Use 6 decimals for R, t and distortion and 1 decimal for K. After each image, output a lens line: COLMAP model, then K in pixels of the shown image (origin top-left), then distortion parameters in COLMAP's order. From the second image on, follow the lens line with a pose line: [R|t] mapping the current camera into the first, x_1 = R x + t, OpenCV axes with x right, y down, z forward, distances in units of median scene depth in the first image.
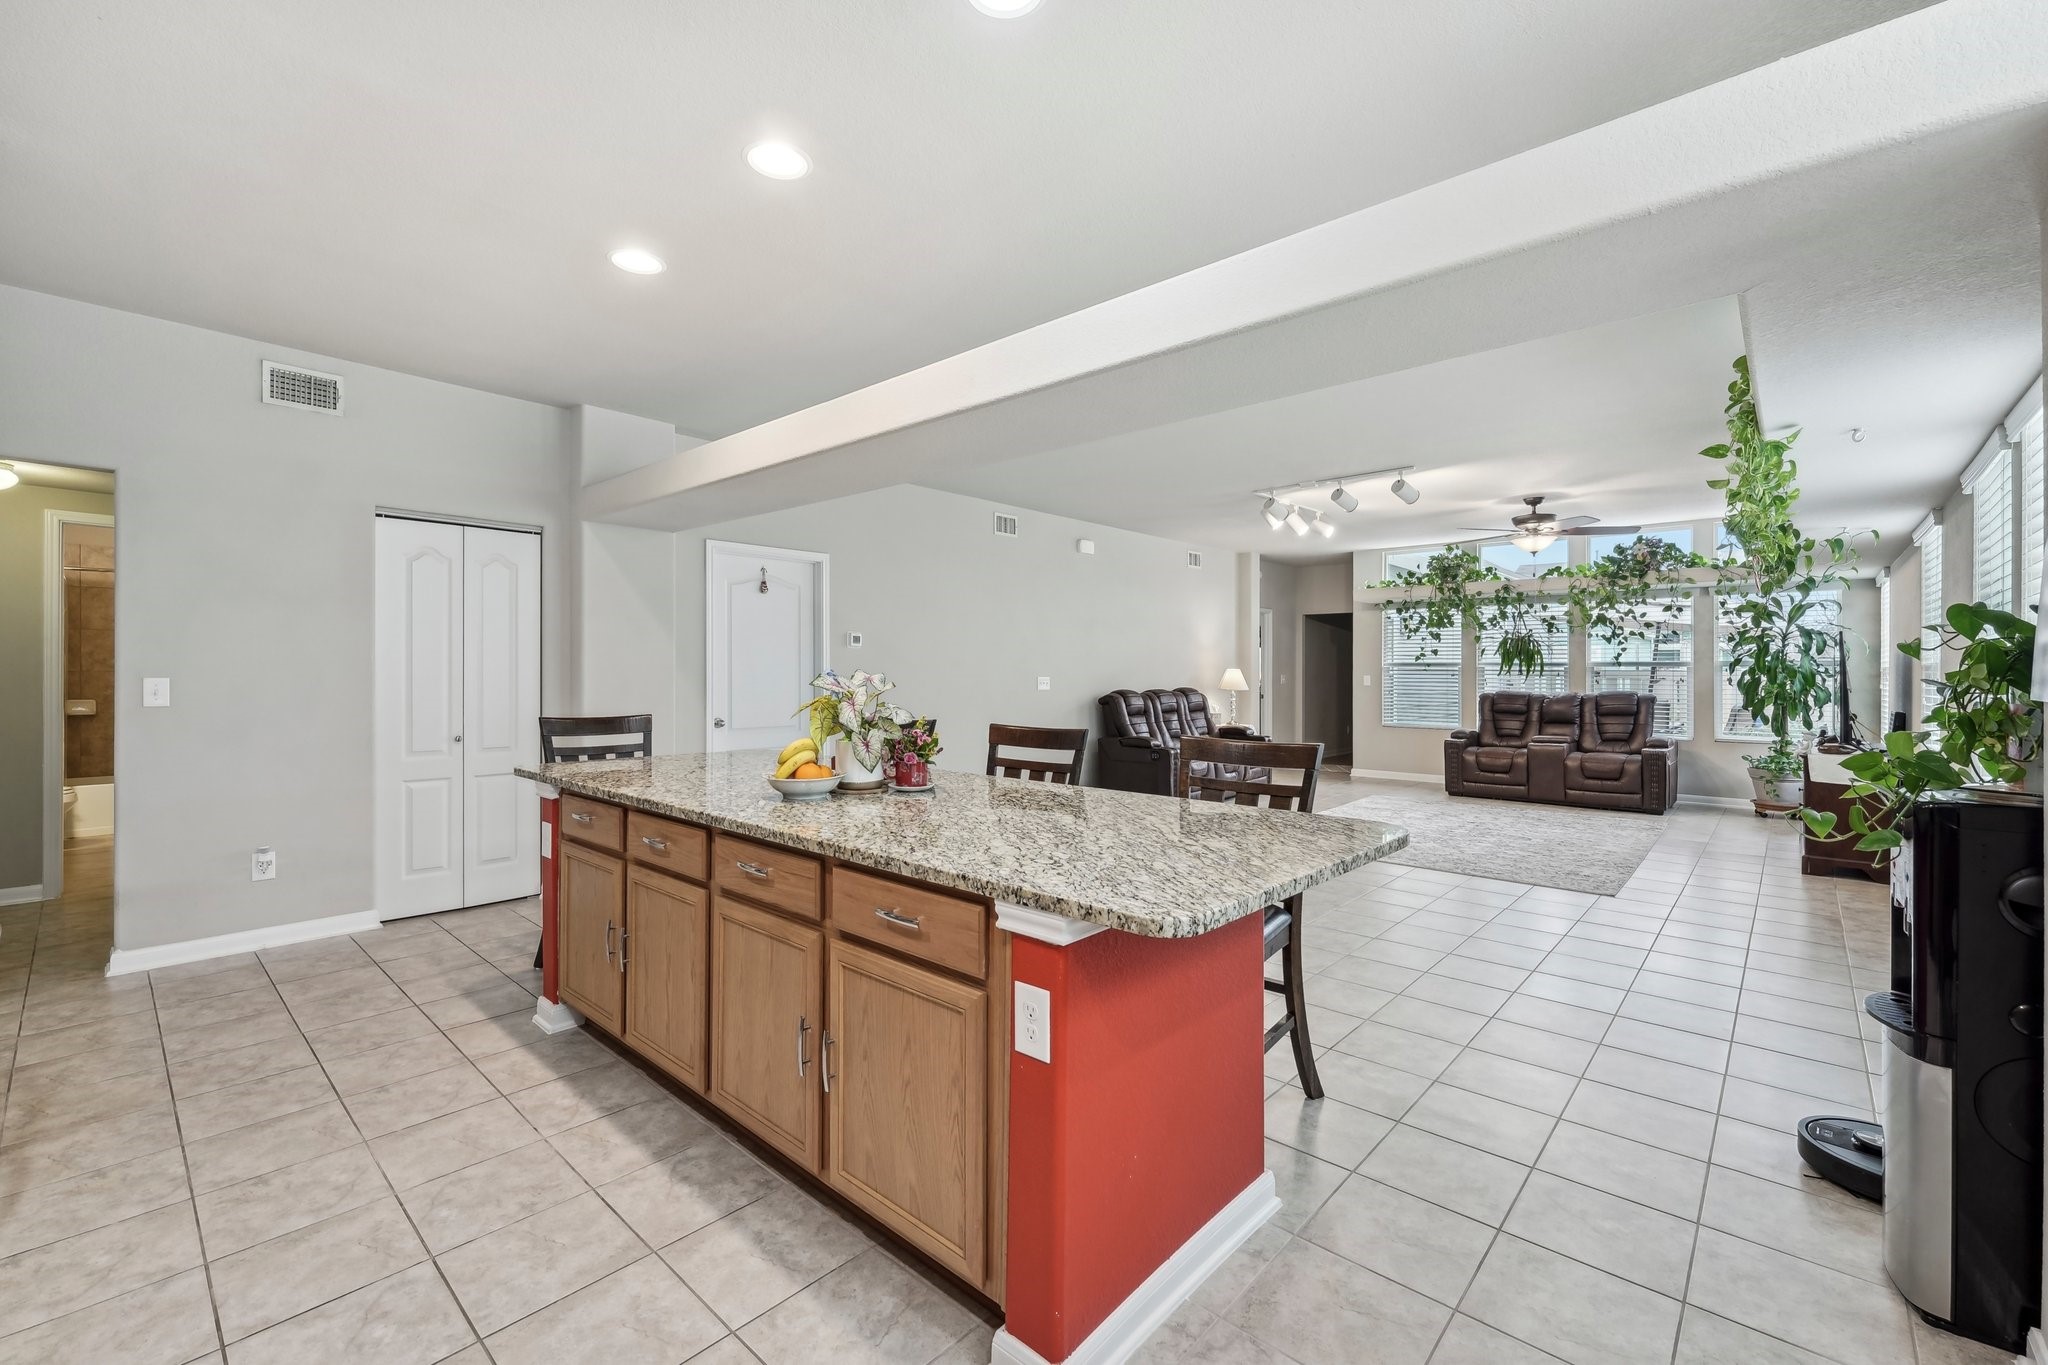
lens RADIAL K [[857.5, 0, 1020.2], [0, 857.5, 668.4], [0, 0, 1]] dist [-0.002661, -0.001075]
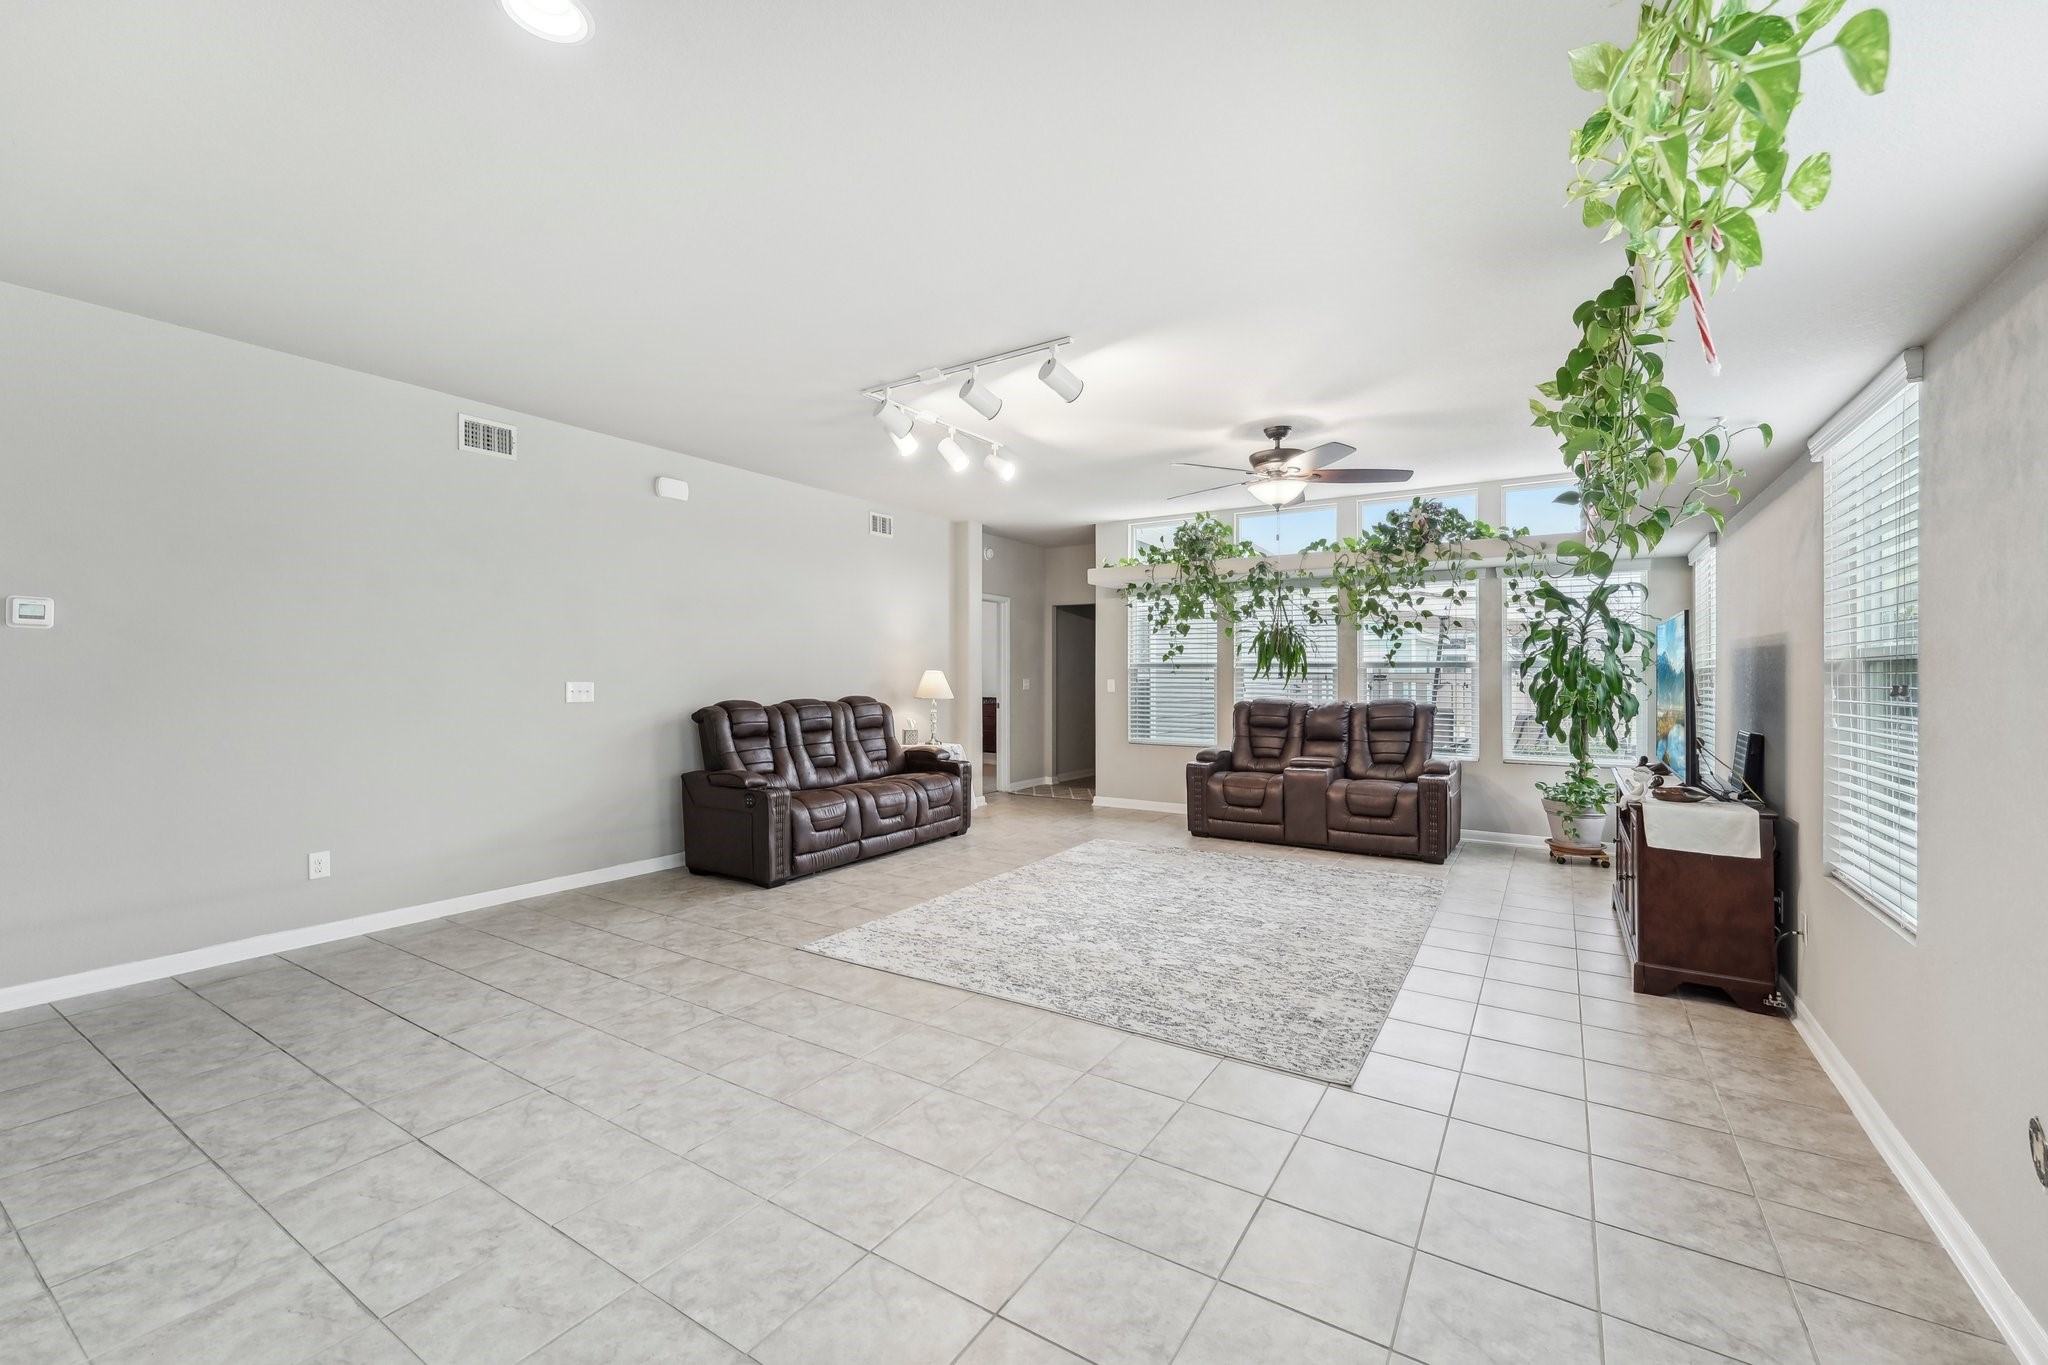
lens RADIAL K [[857.5, 0, 1011.3], [0, 857.5, 671.9], [0, 0, 1]] dist [-0.002661, -0.001075]
pose [[0.985797, 0.000999, 0.167936, 0.222756], [-0.000761, 0.999999, -0.001480, 0.002920], [-0.167938, 0.001331, 0.985797, 0.285545]]
